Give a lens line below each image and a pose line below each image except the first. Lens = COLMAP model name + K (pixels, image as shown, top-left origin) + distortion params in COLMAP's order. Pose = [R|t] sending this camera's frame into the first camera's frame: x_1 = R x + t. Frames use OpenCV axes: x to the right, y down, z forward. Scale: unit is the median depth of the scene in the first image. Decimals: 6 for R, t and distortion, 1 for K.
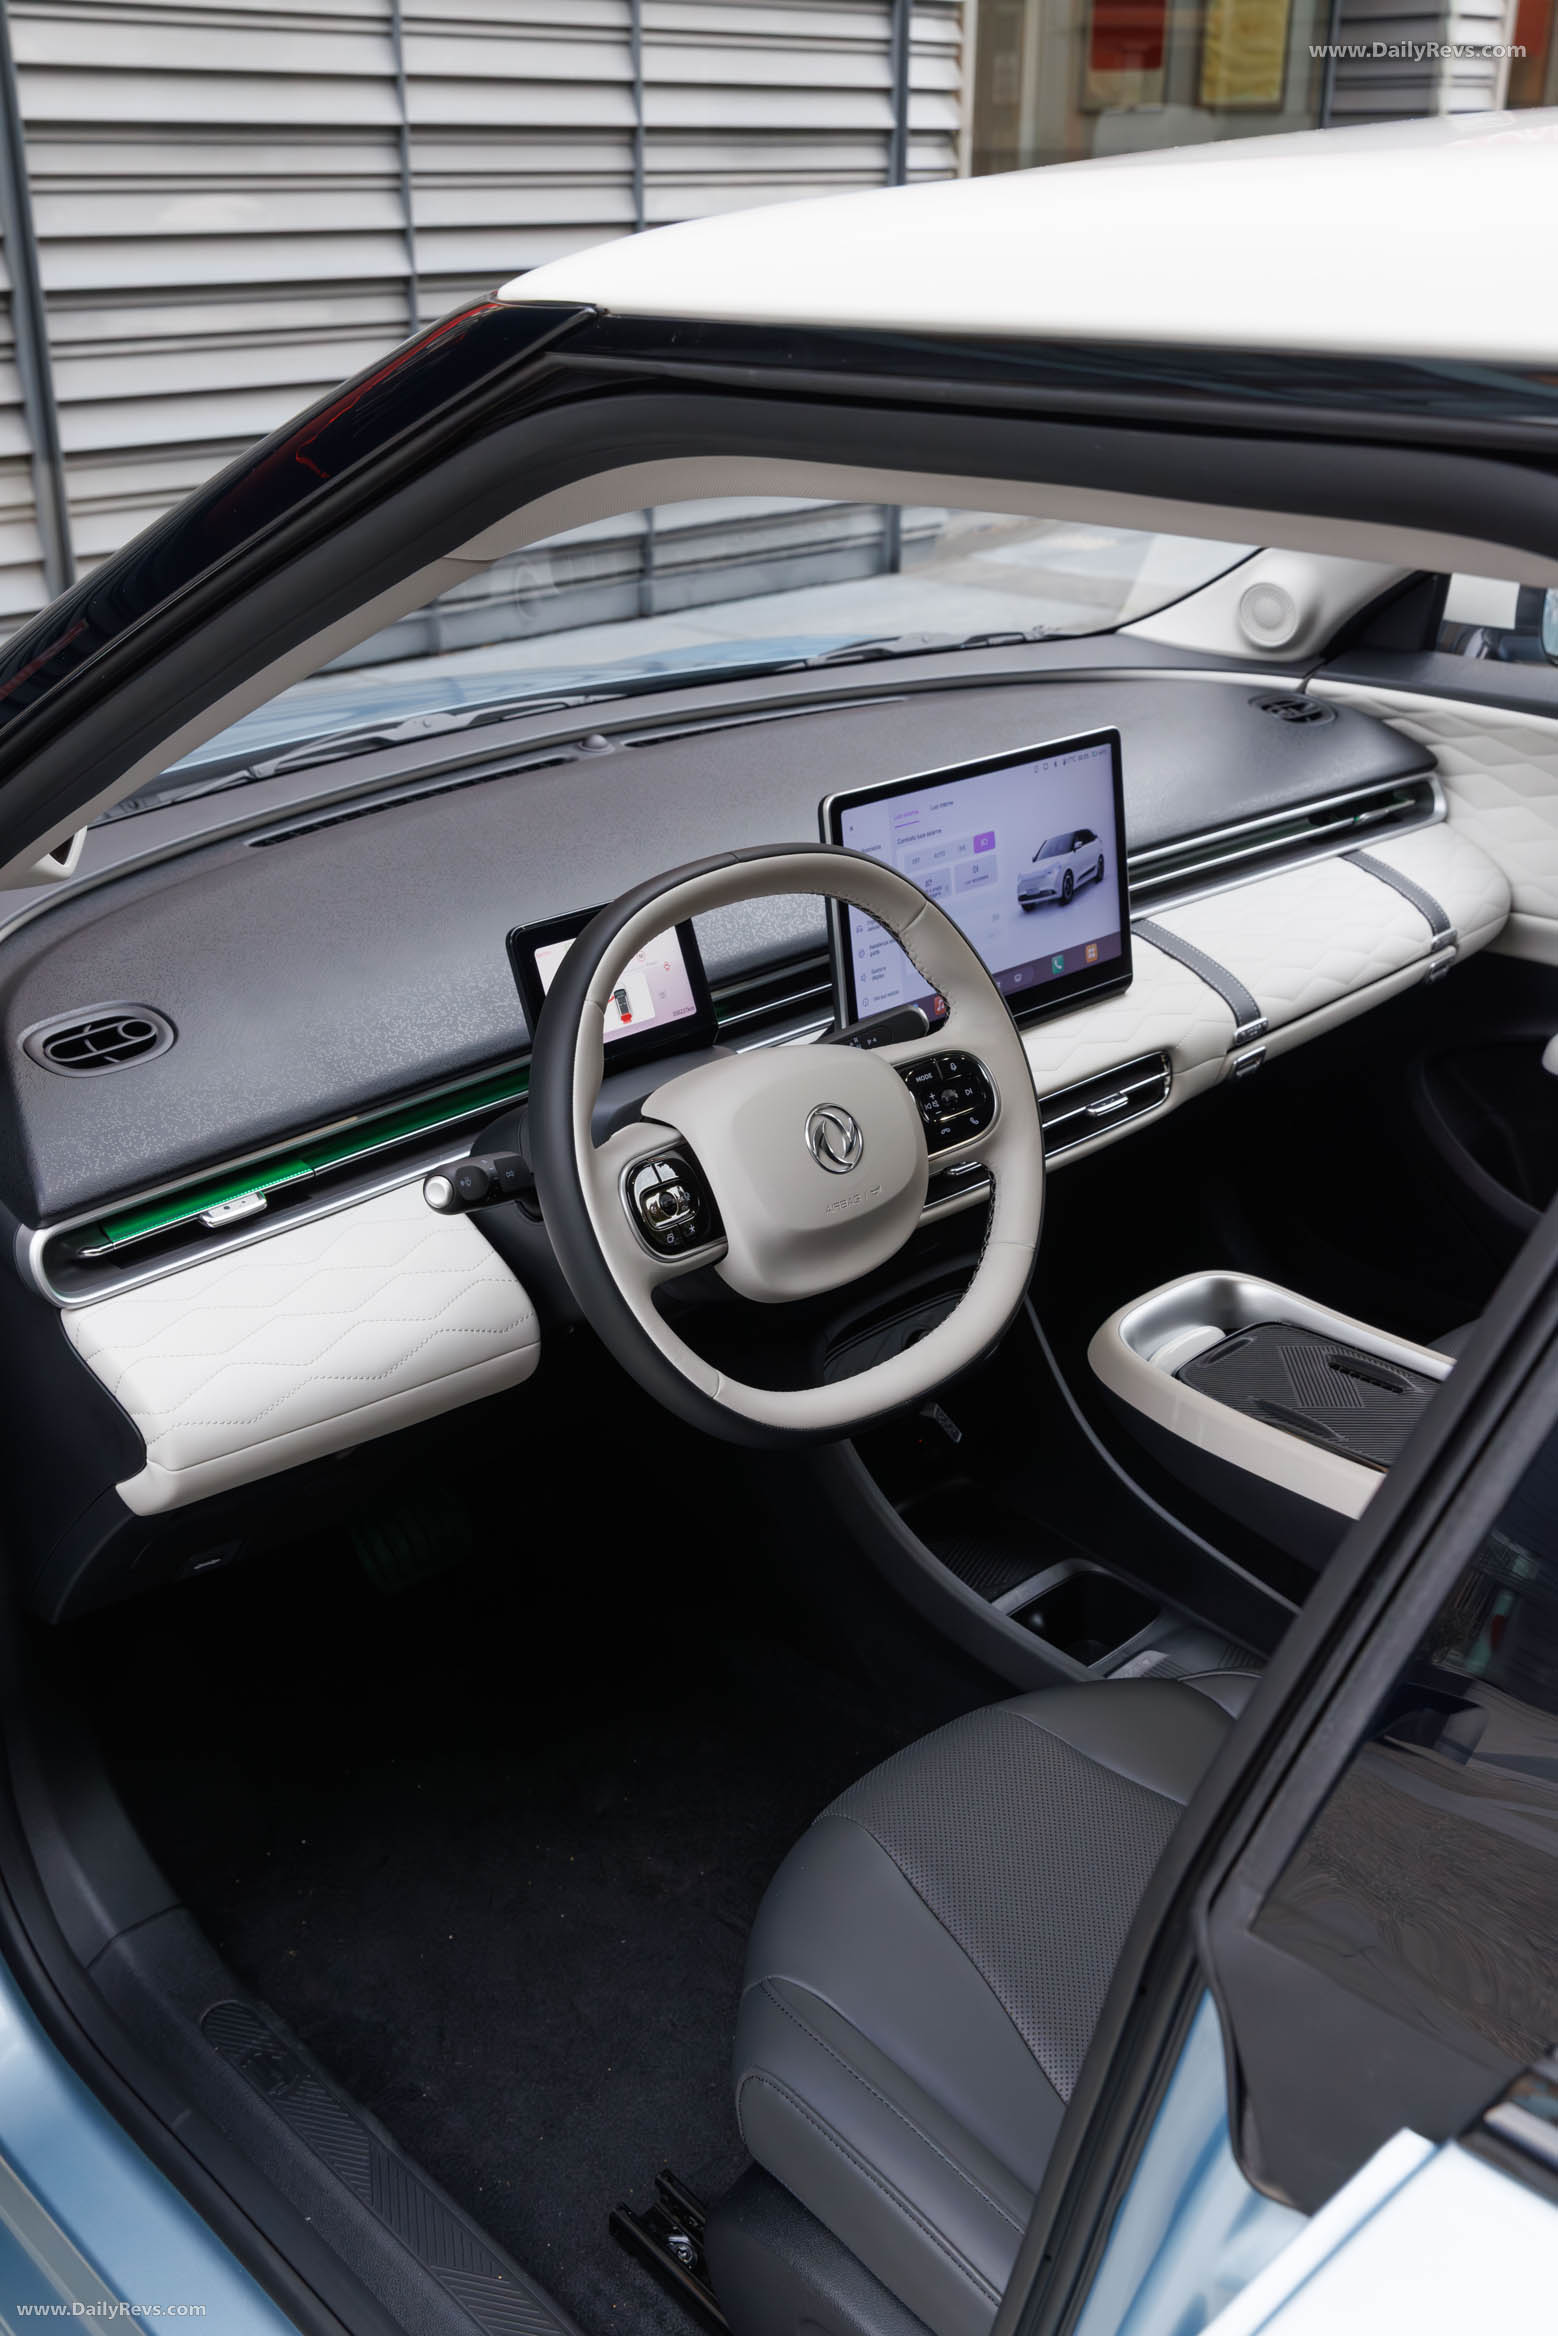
lens RADIAL K [[2280.4, 0, 779.0], [0, 2280.4, 1168.0], [0, 0, 1]] dist [0.012320, 0.000078]
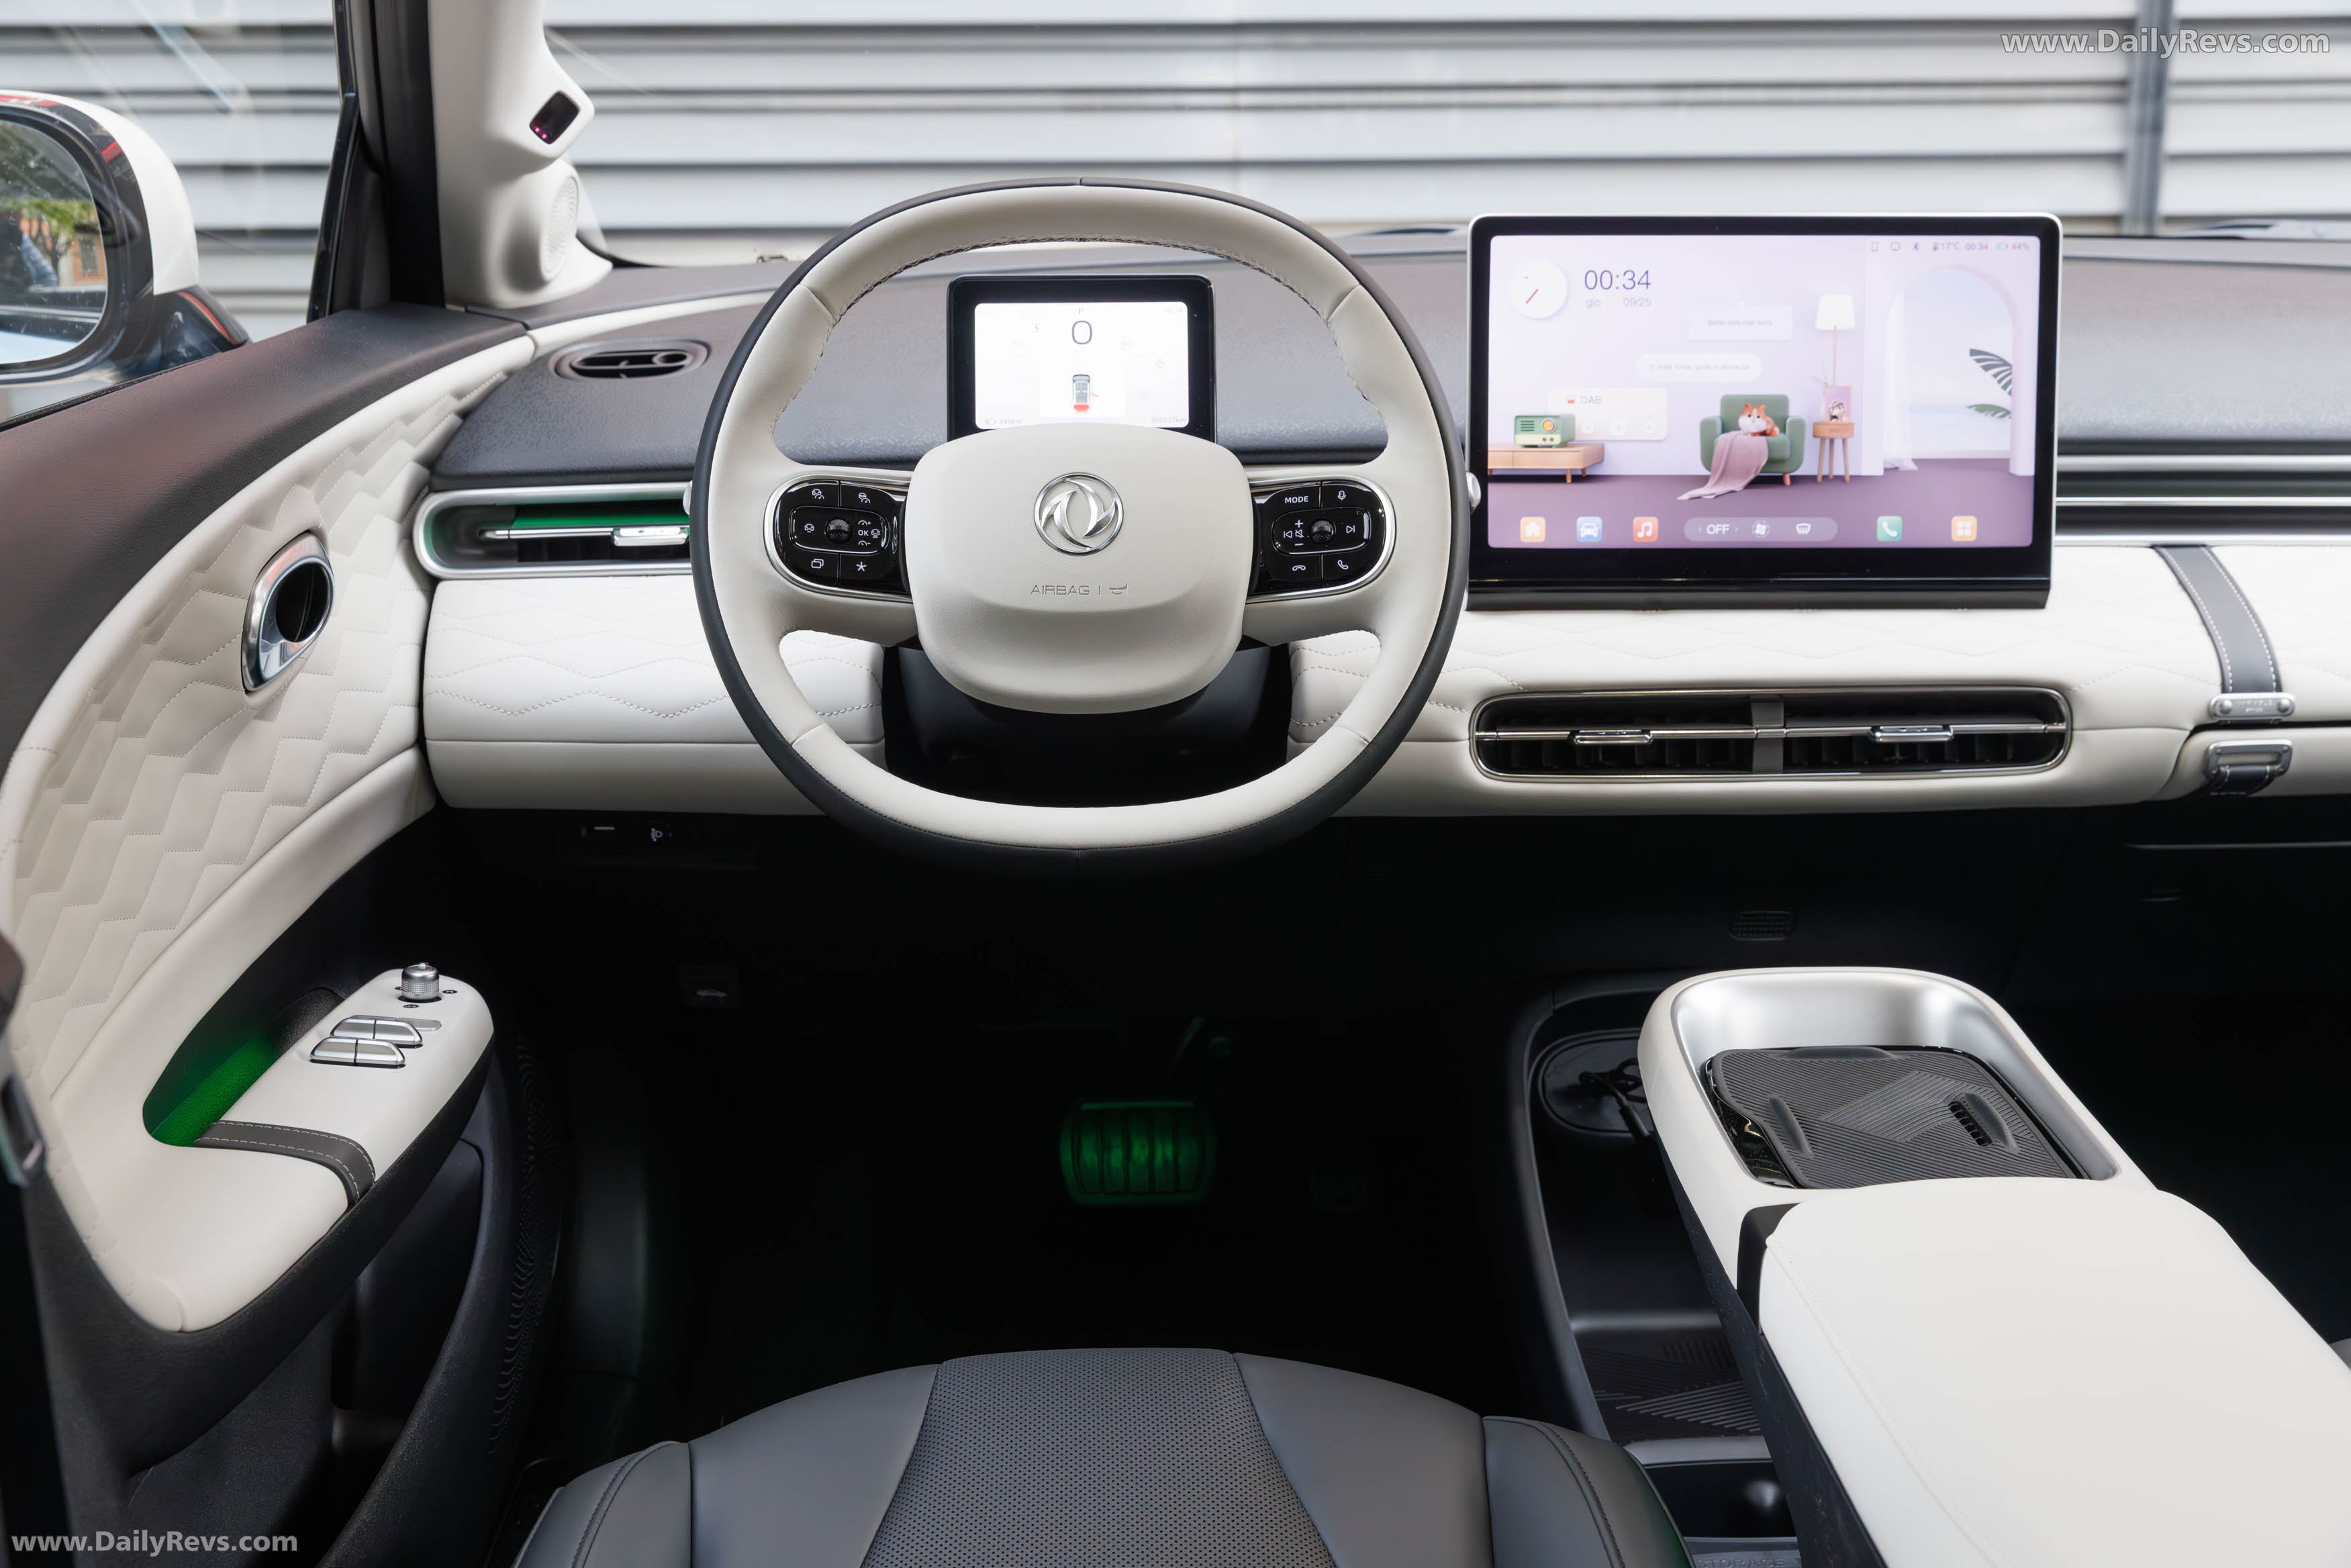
lens RADIAL K [[3034.6, 0, 1175.5], [0, 3034.6, 784.0], [0, 0, 1]] dist [-0.012474, 0.024405]
pose [[0.734066, 0.168068, -0.657952, 0.616342], [-0.270540, 0.961059, -0.056343, 0.104075], [0.622861, 0.219362, 0.750949, 0.178912]]
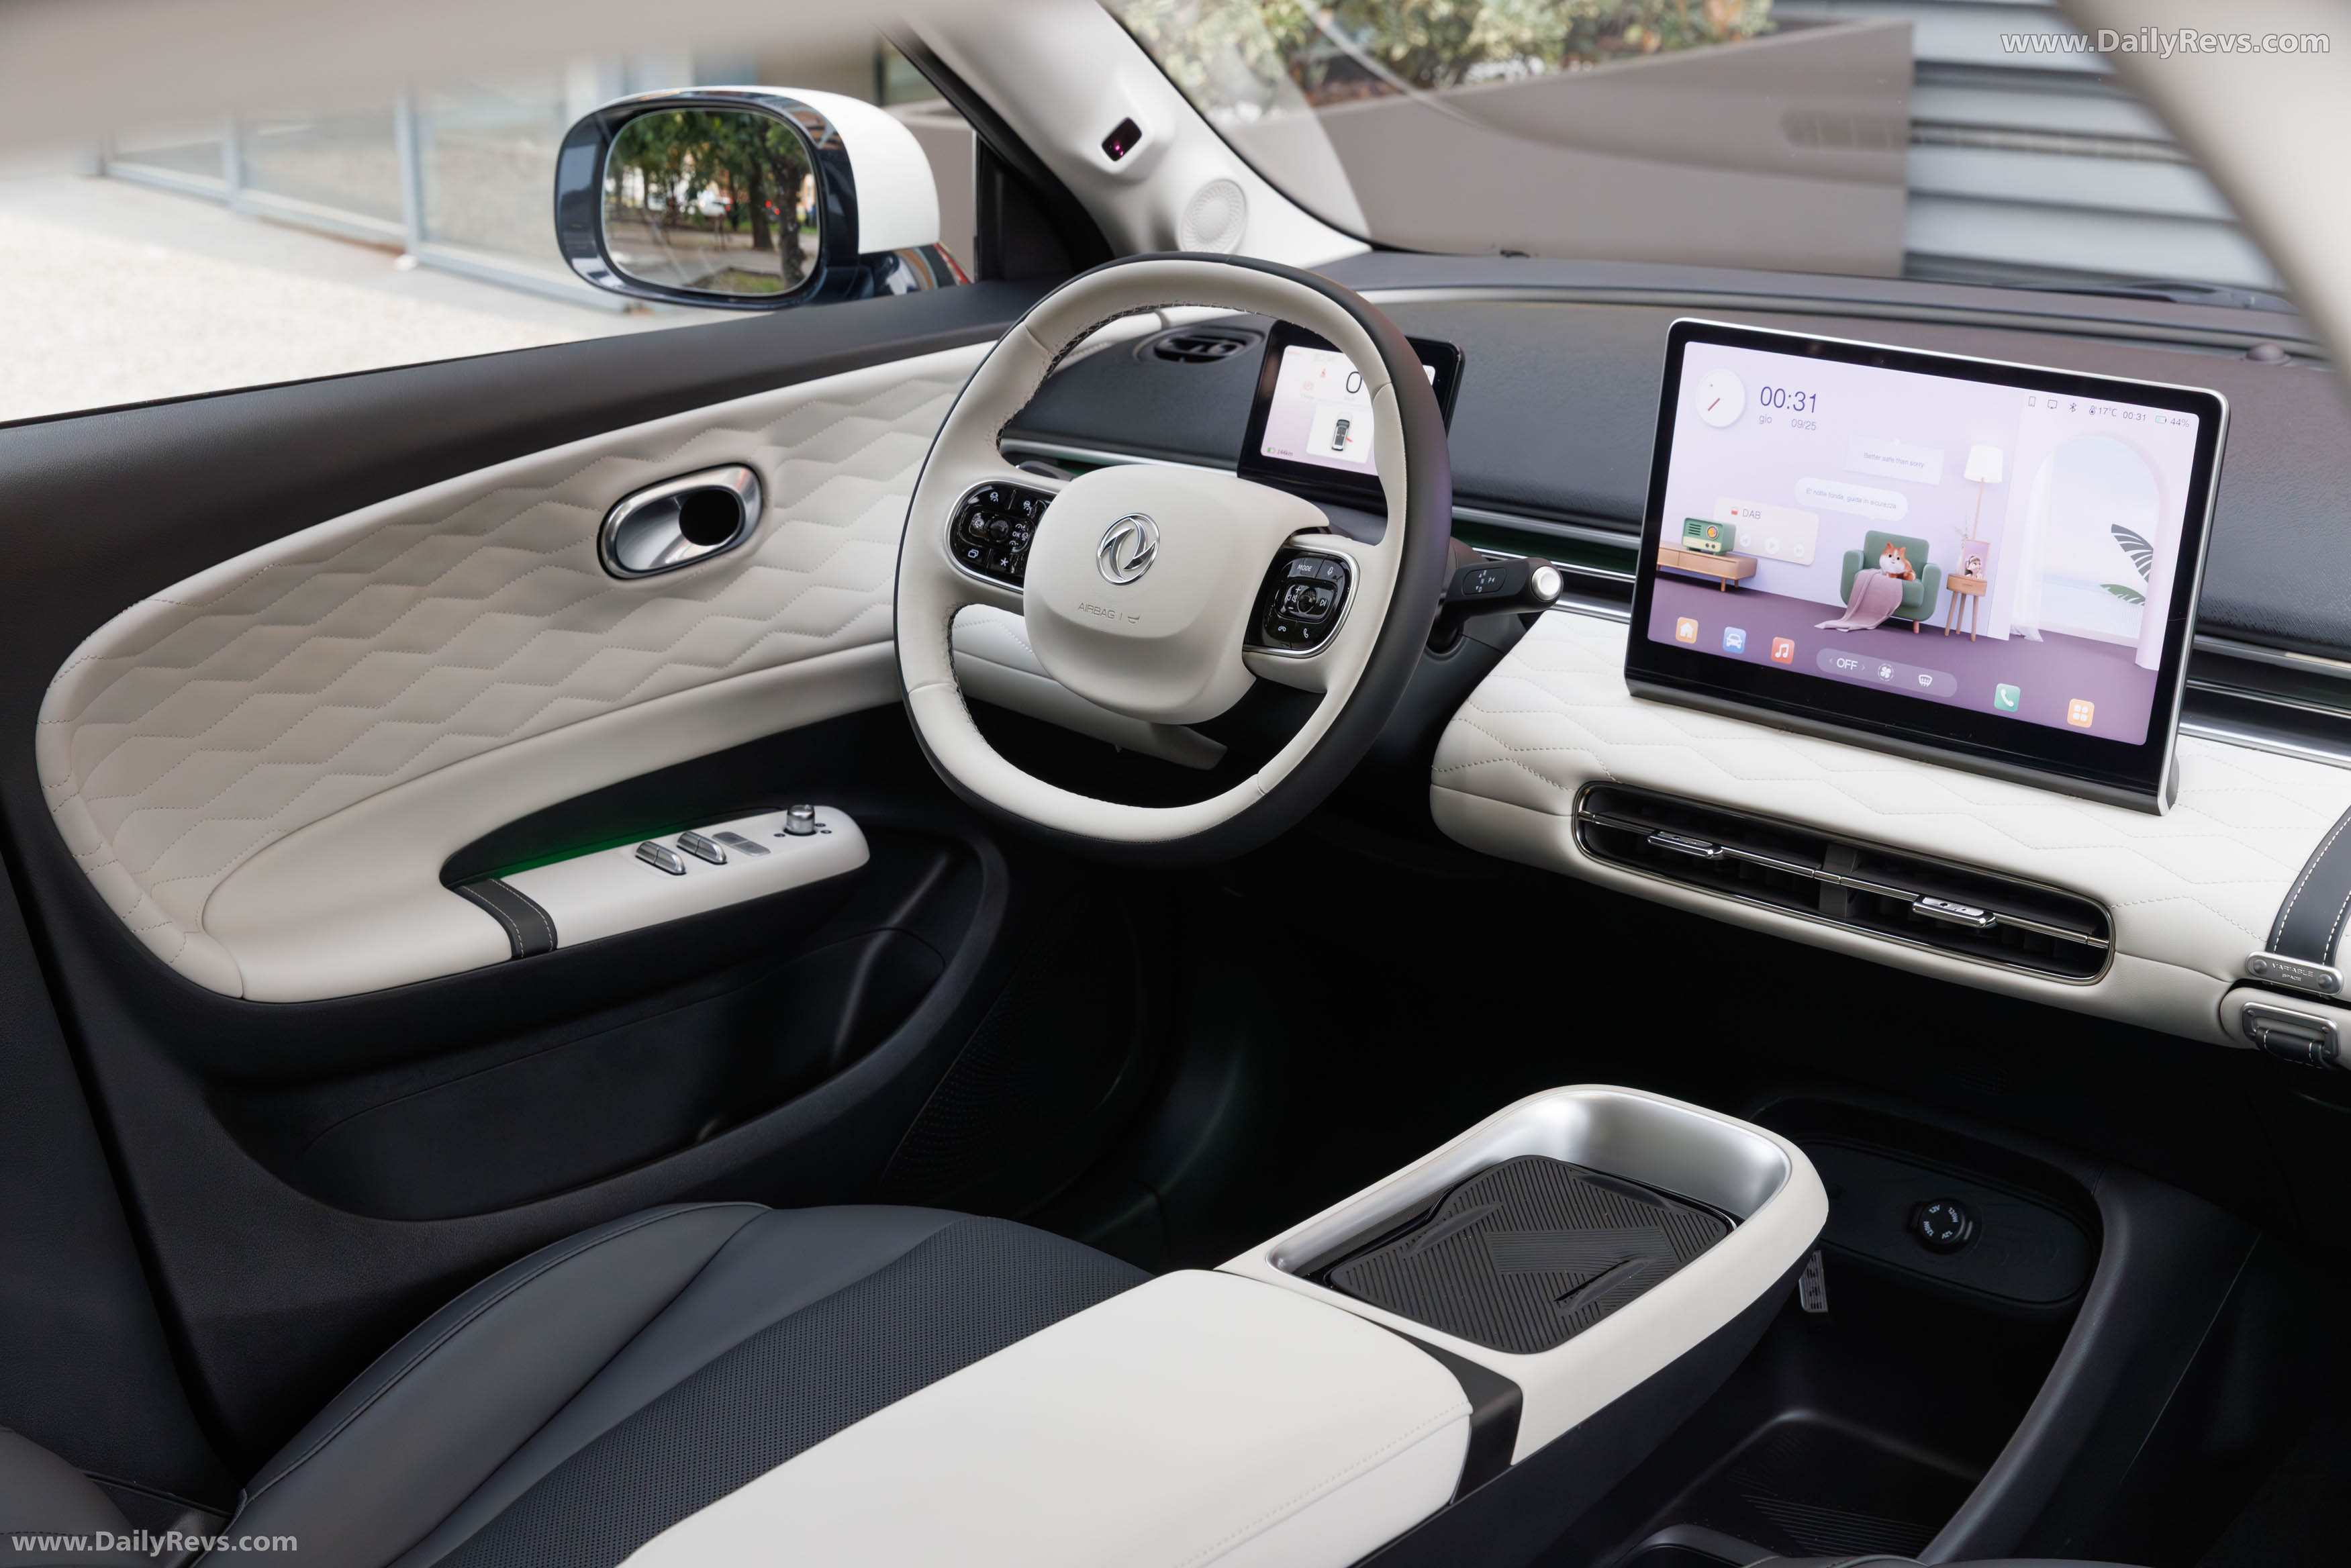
lens RADIAL K [[3170.1, 0, 1175.5], [0, 3170.1, 784.0], [0, 0, 1]] dist [-0.000923, 0.003045]
pose [[0.077354, 0.309130, -0.947869, 1.036025], [-0.400620, 0.880225, 0.254375, -0.214316], [0.912973, 0.360058, 0.191933, 0.630518]]
